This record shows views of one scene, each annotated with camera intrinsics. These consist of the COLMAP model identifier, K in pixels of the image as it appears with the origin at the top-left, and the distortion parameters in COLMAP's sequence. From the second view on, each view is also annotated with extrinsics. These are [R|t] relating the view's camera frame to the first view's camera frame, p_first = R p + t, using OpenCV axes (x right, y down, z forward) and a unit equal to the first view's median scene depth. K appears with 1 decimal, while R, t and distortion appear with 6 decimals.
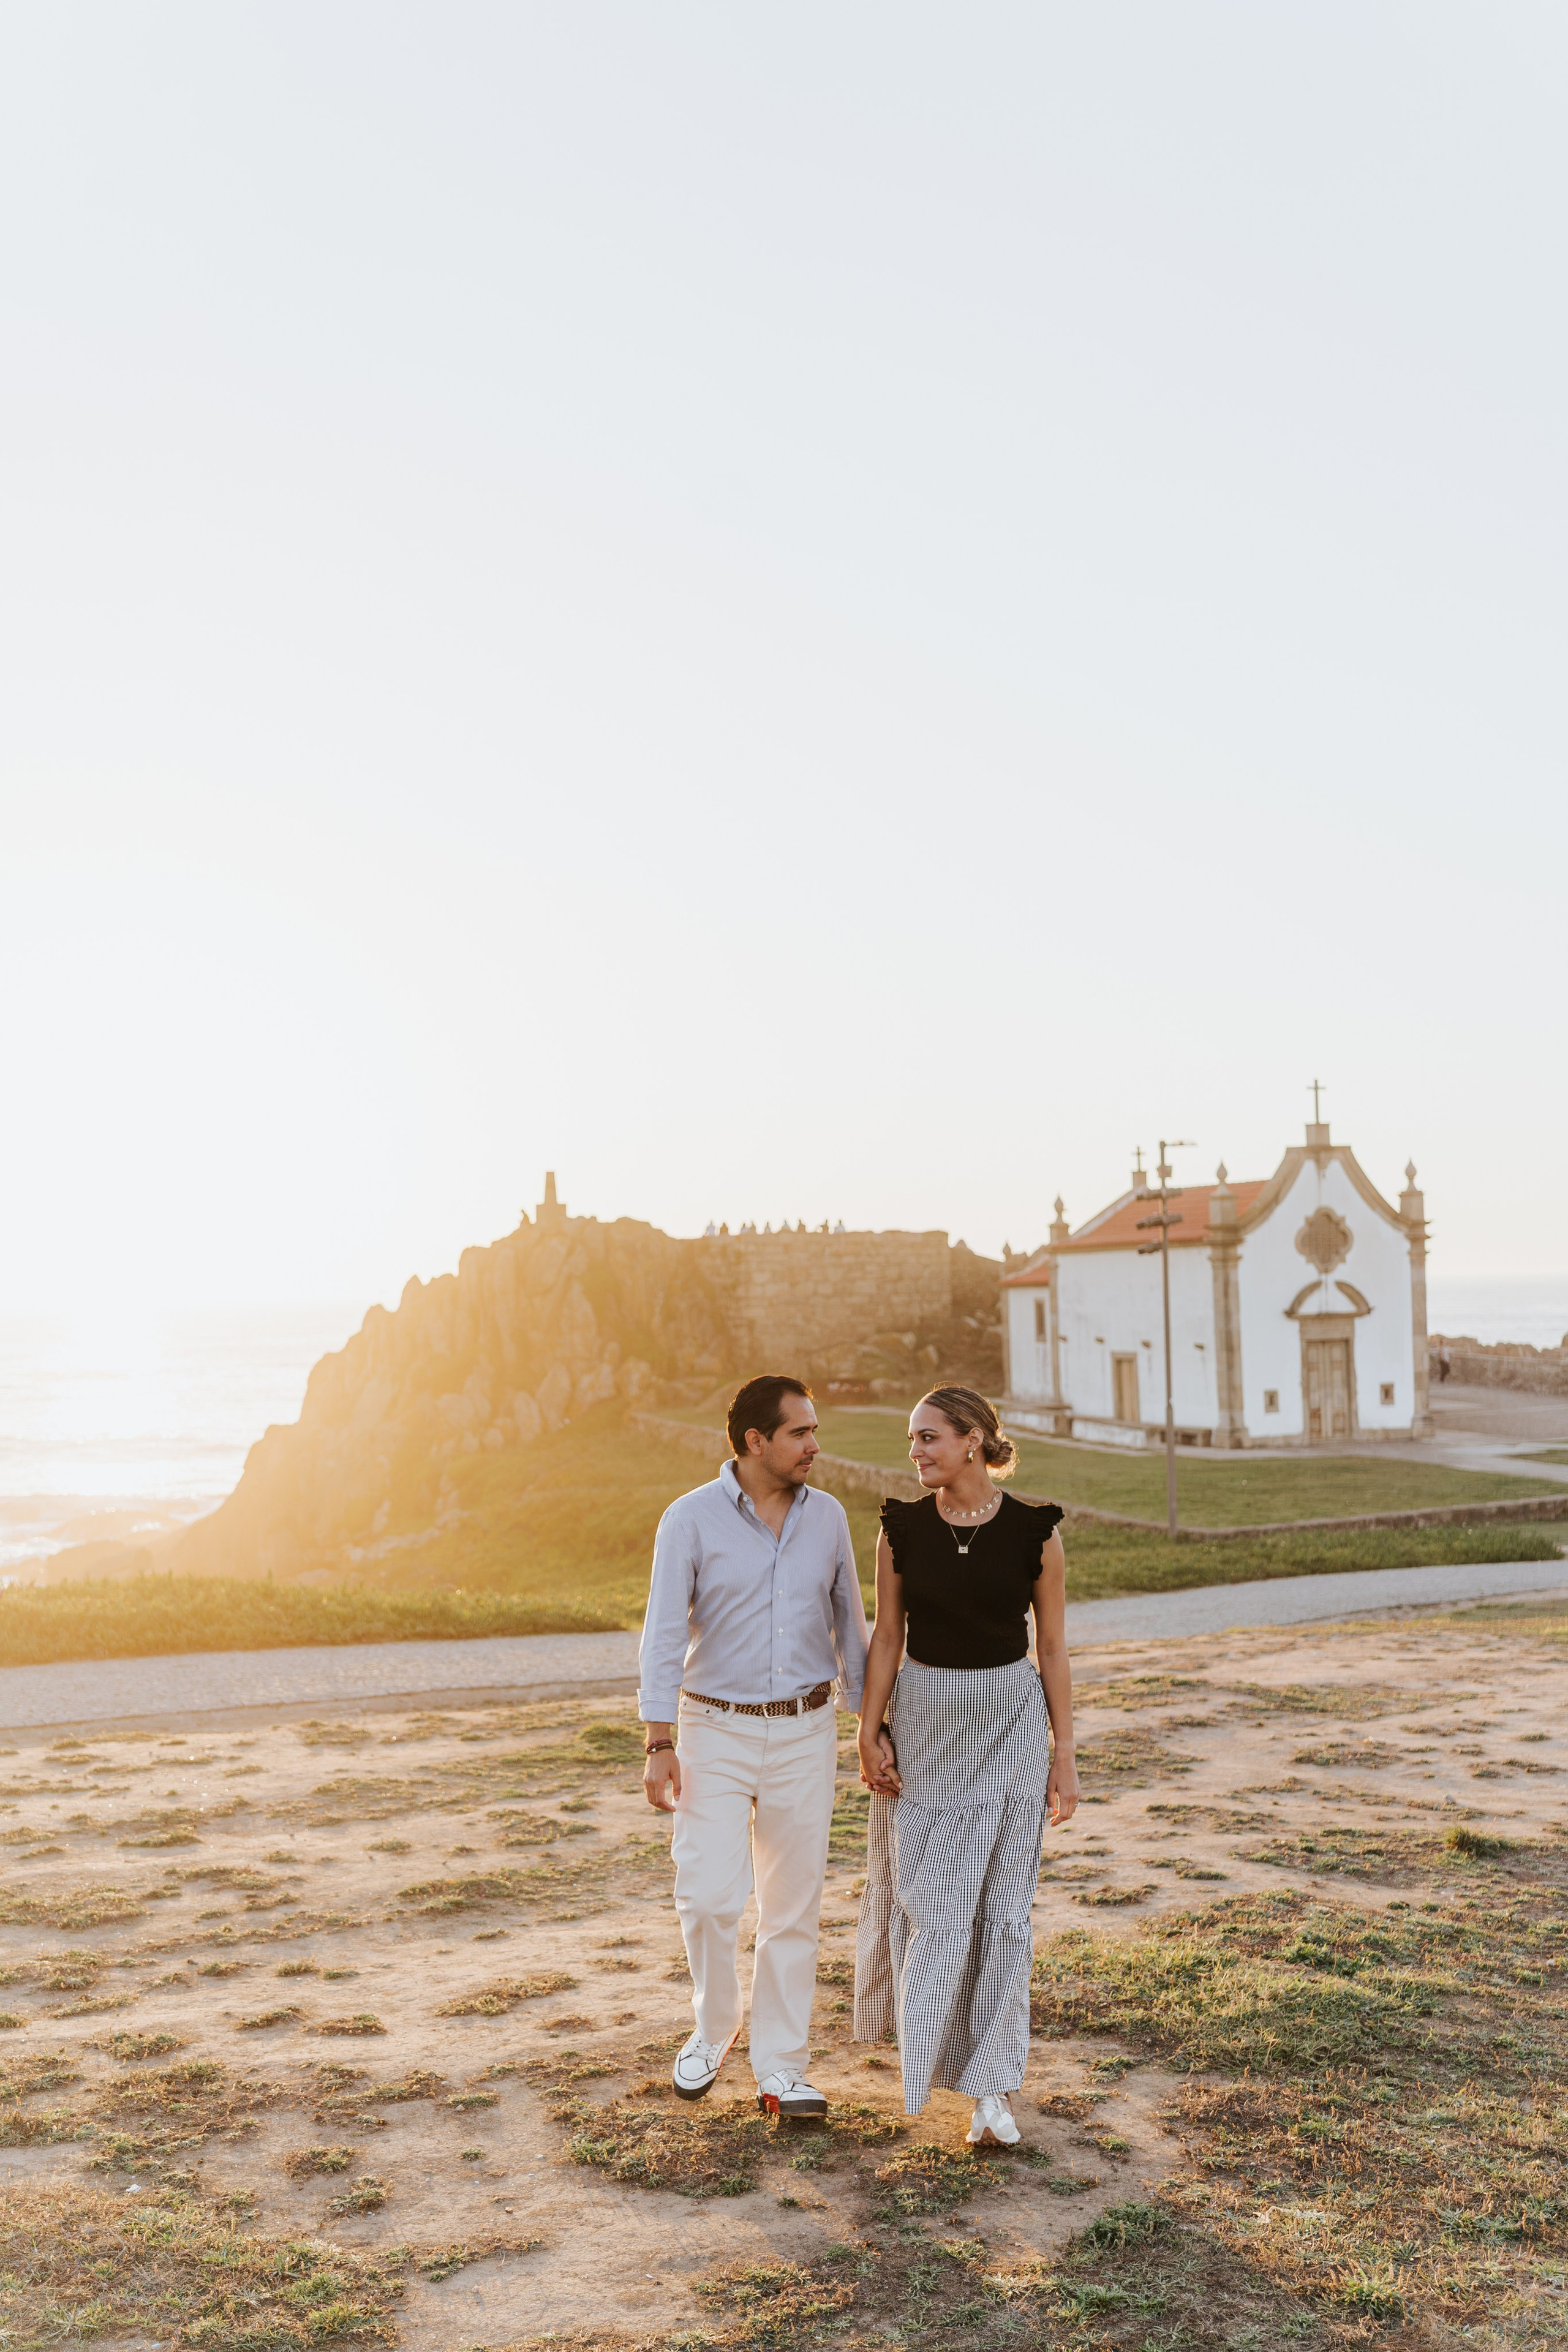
lens RADIAL K [[2348.1, 0, 781.1], [0, 2348.1, 1162.5], [0, 0, 1]] dist [0.010381, 0.000000]
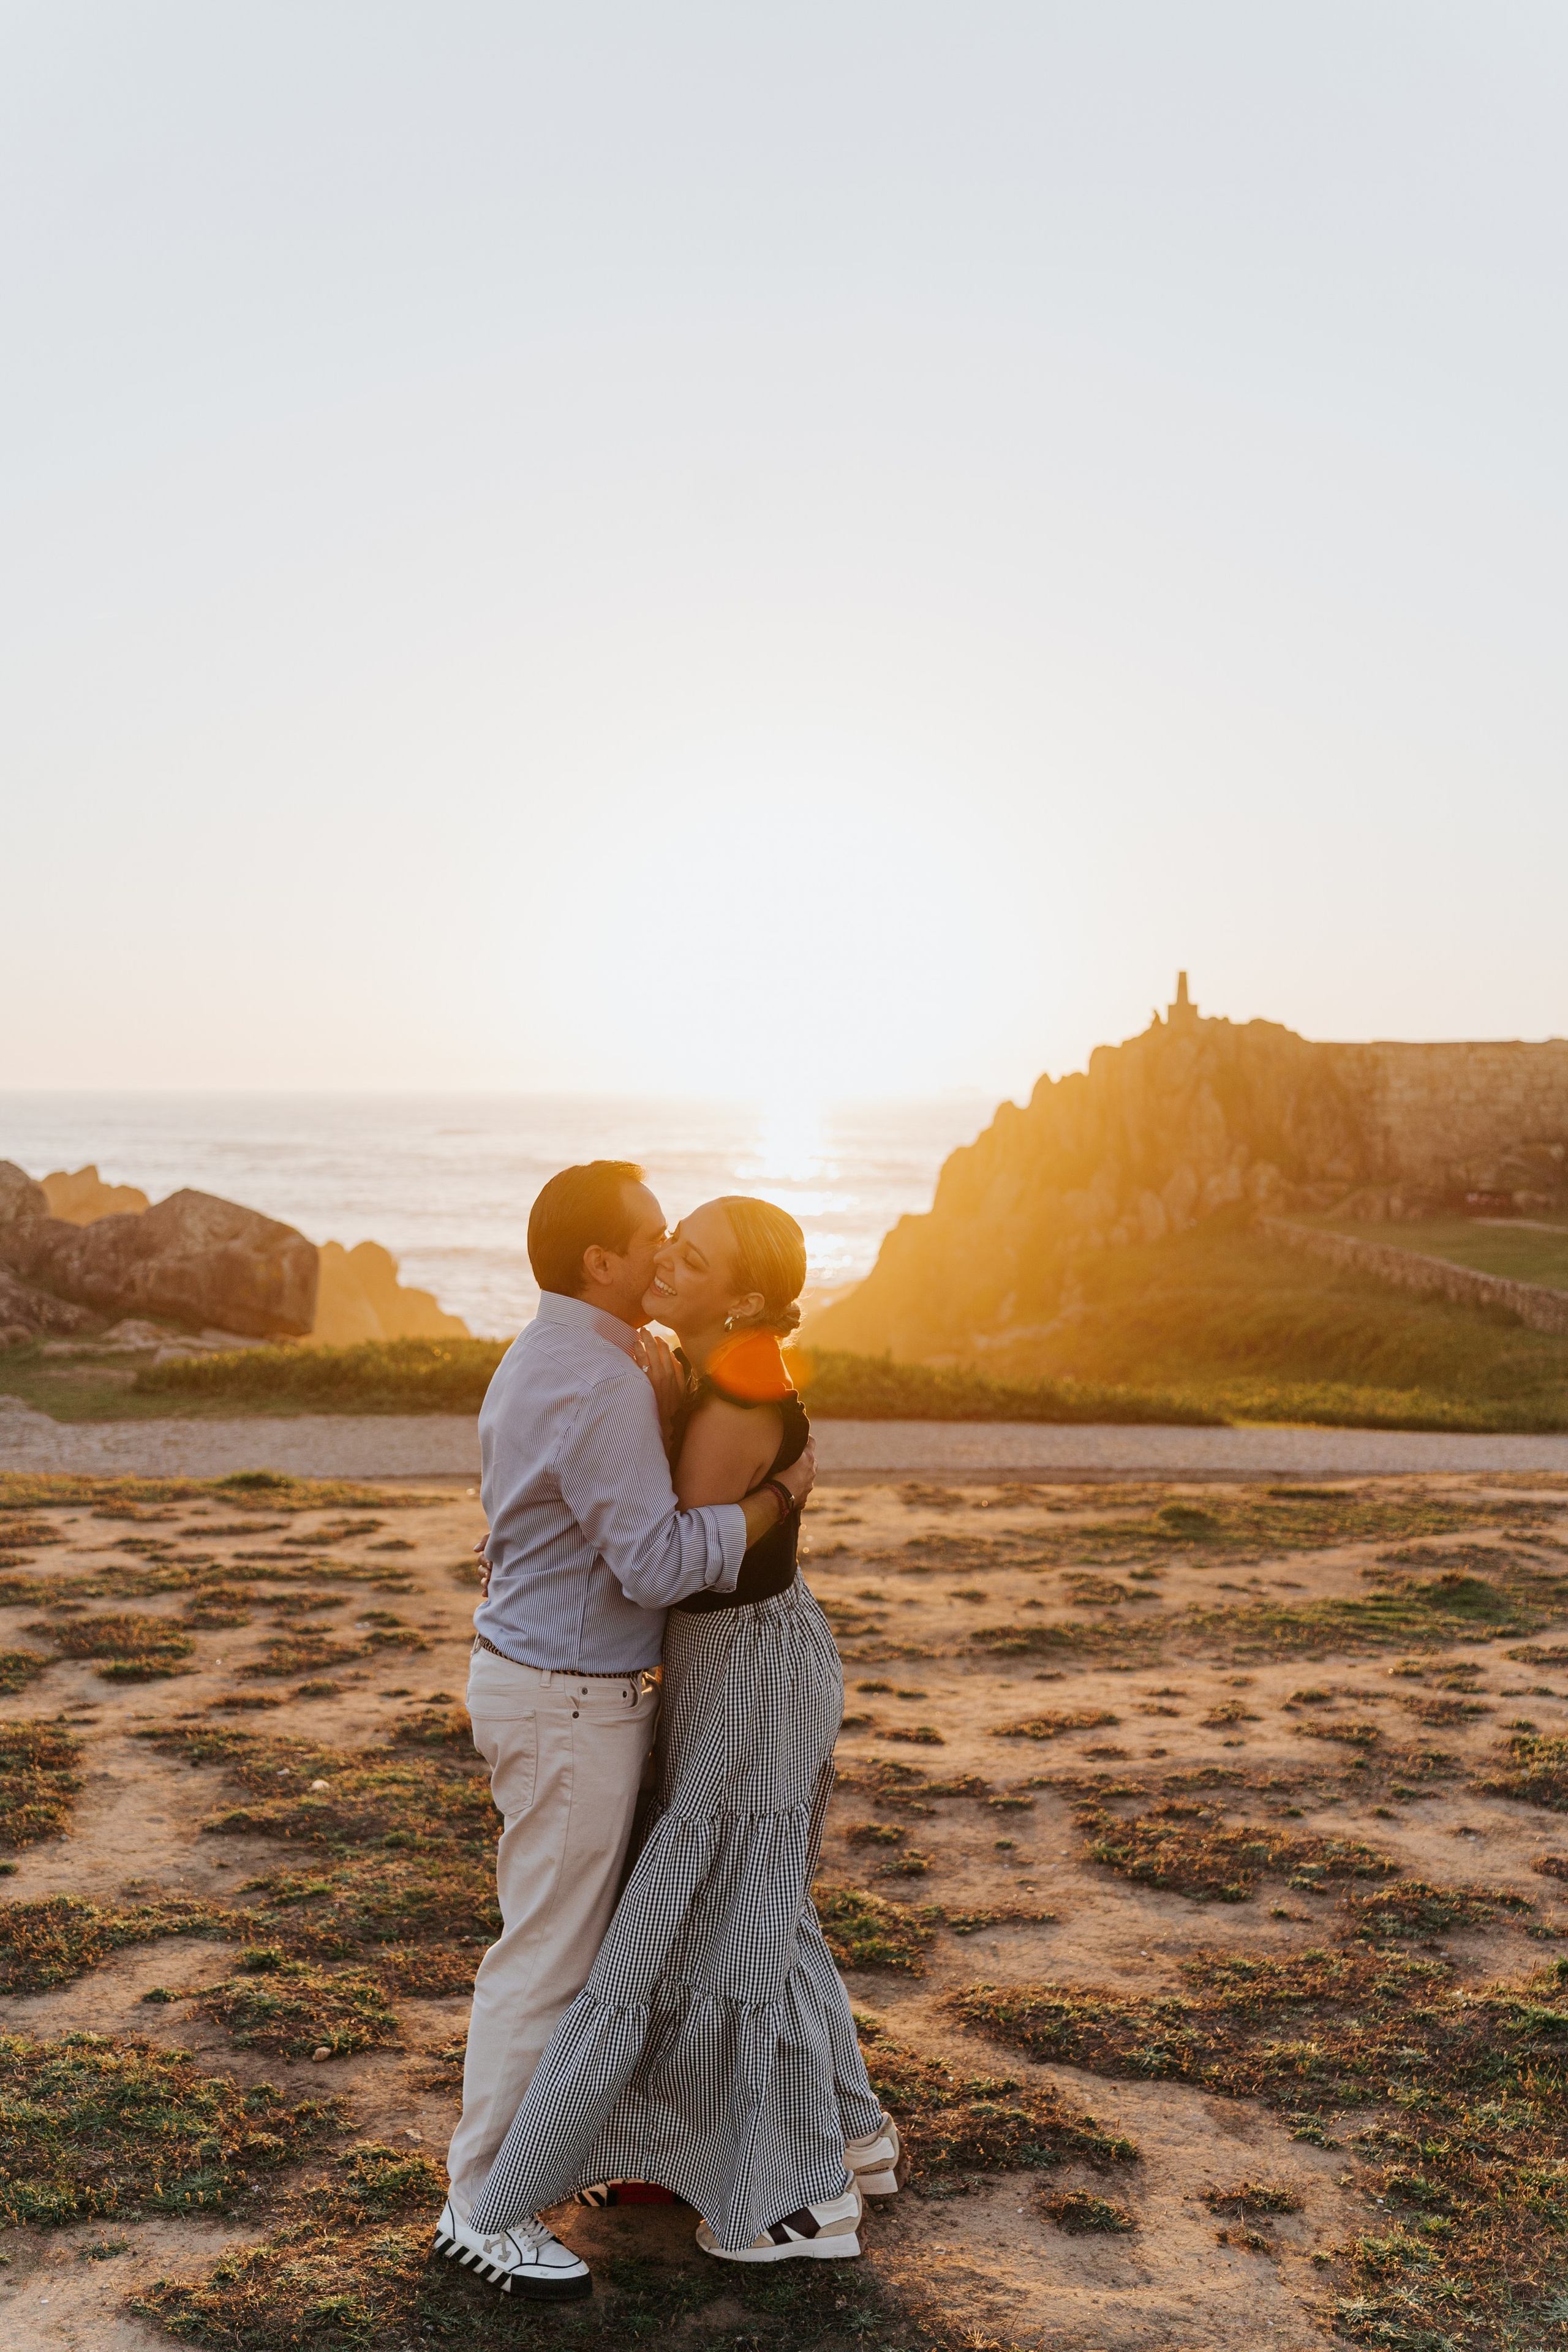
lens RADIAL K [[2348.1, 0, 756.6], [0, 2348.1, 1164.2], [0, 0, 1]] dist [0.010381, 0.000000]
pose [[0.961101, 0.033969, -0.274101, 0.034709], [-0.010112, 0.996071, 0.087984, -0.004500], [0.276013, -0.081790, 0.957668, -0.063835]]
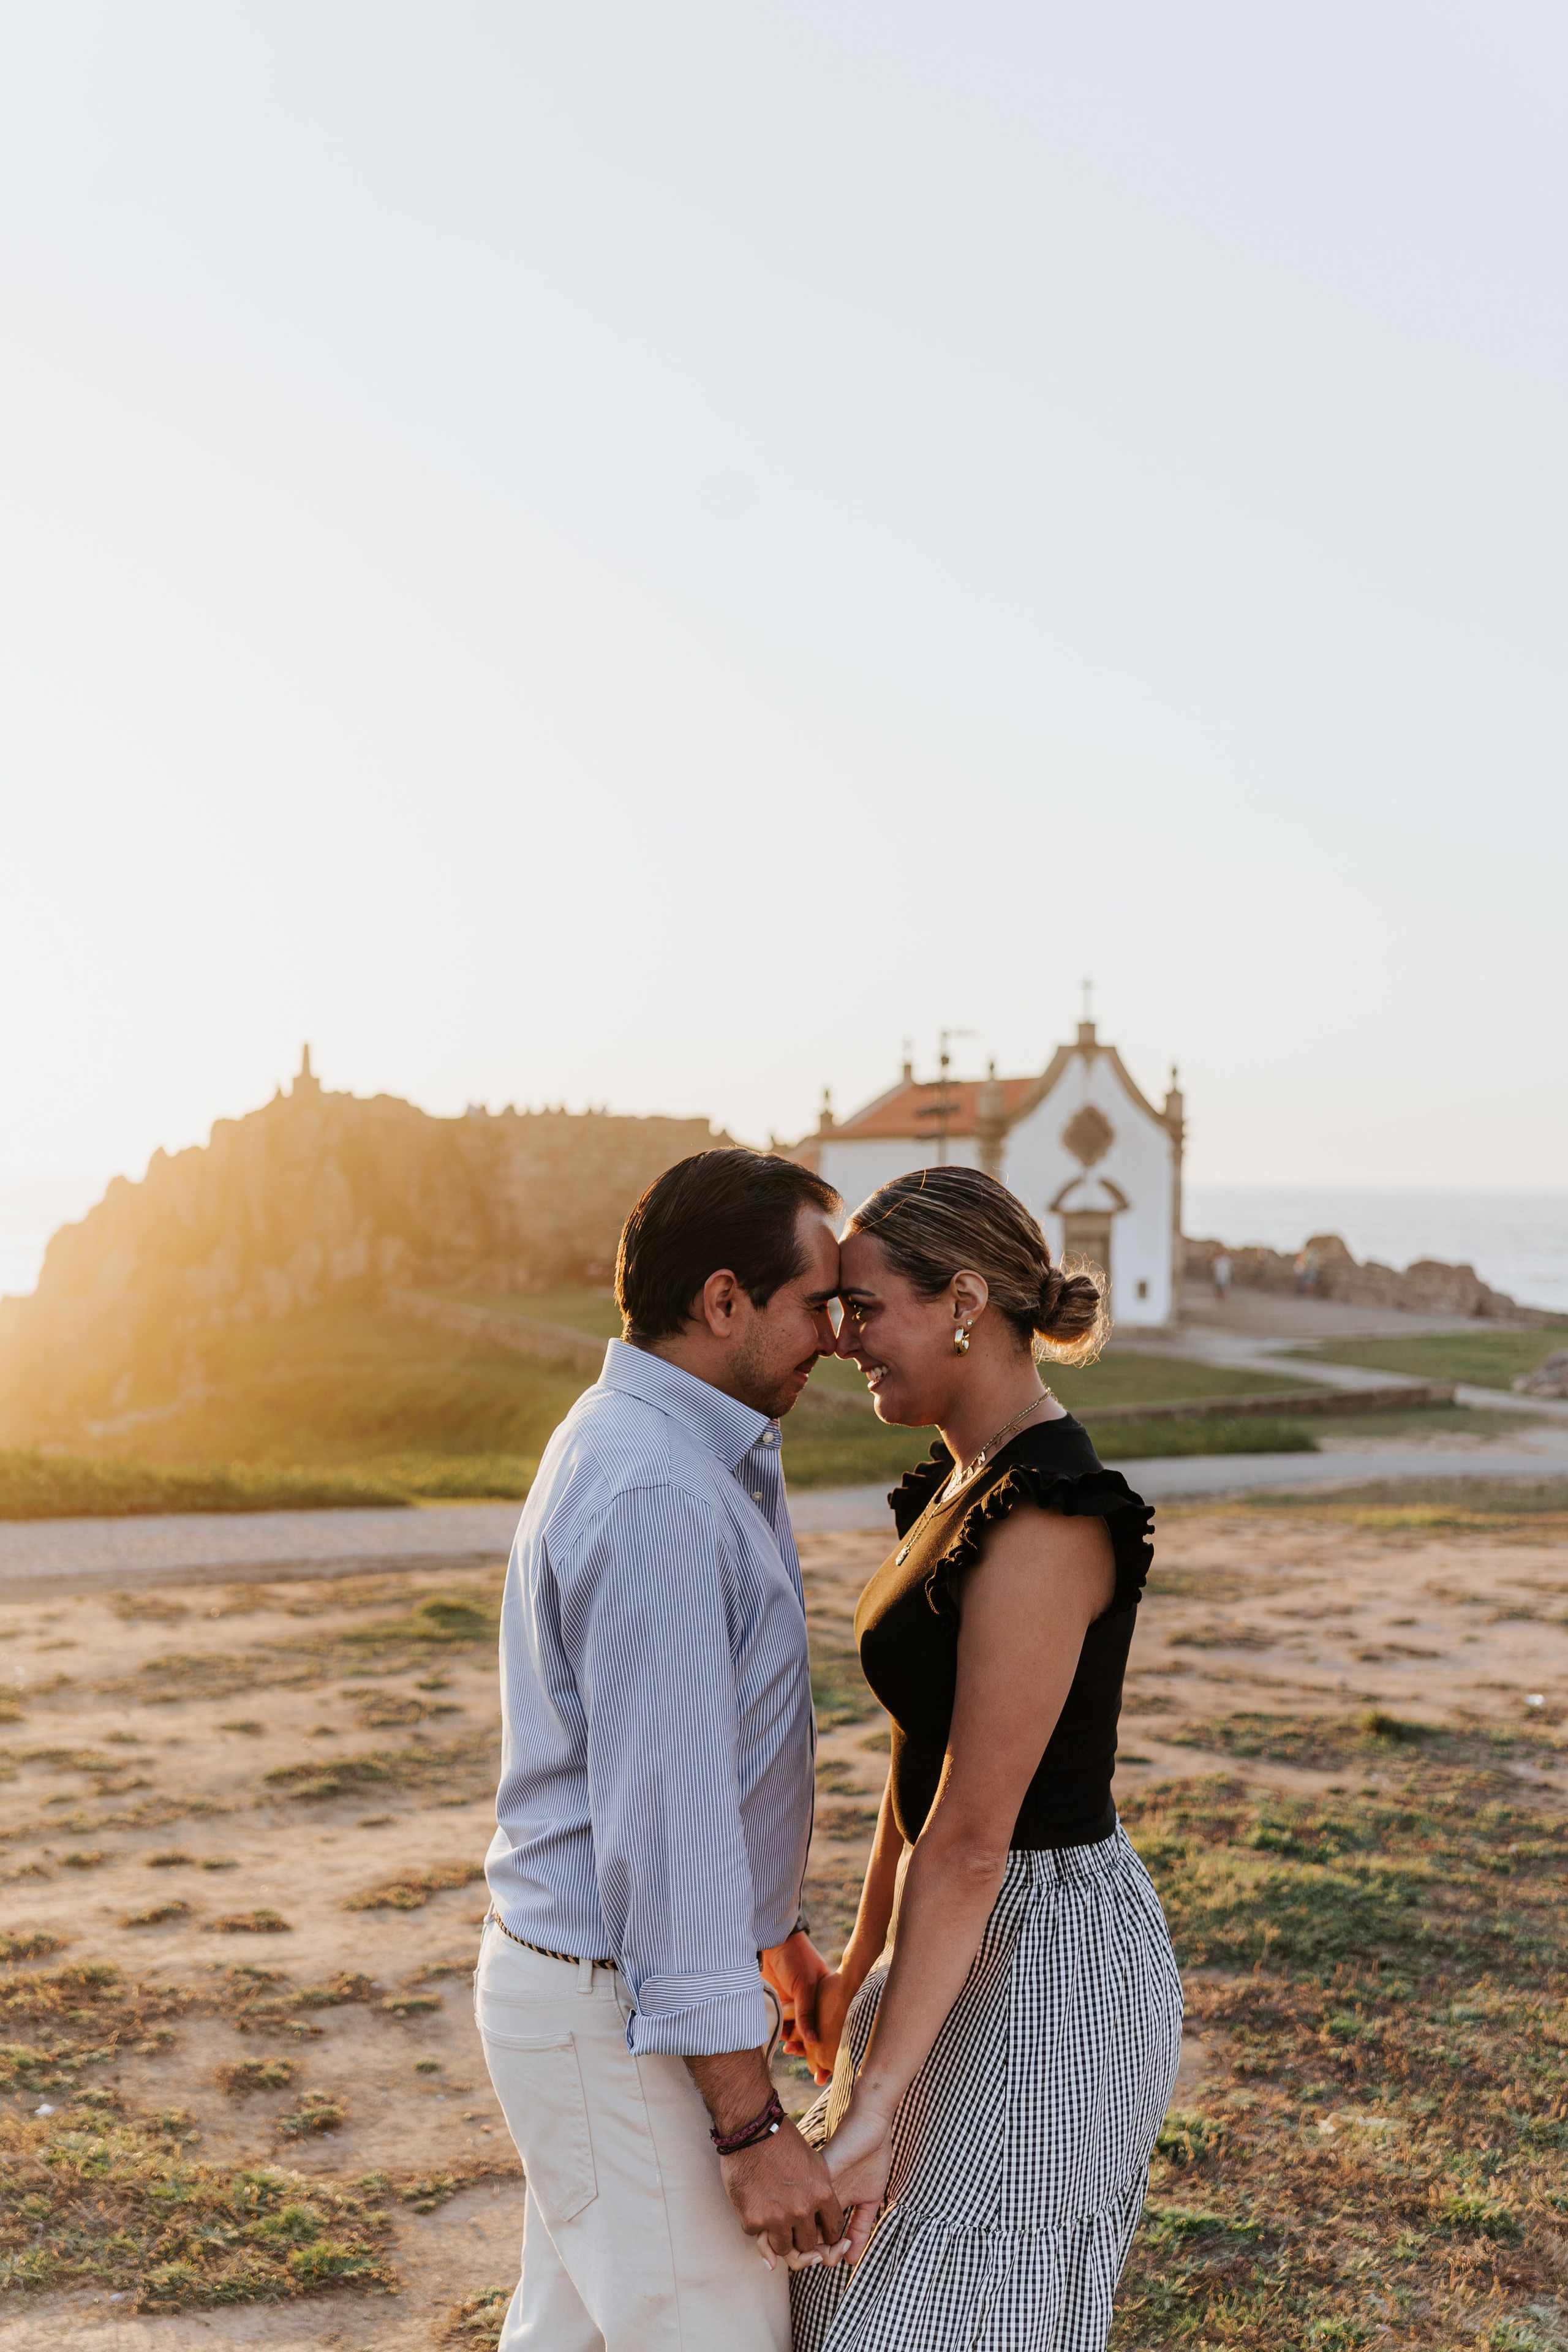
lens RADIAL K [[2348.1, 0, 790.3], [0, 2348.1, 1111.5], [0, 0, 1]] dist [0.010381, 0.000000]
pose [[0.993252, 0.032999, 0.111181, -0.067451], [-0.035824, 0.999082, 0.023507, 0.020955], [-0.110303, -0.027331, 0.993522, 0.067114]]
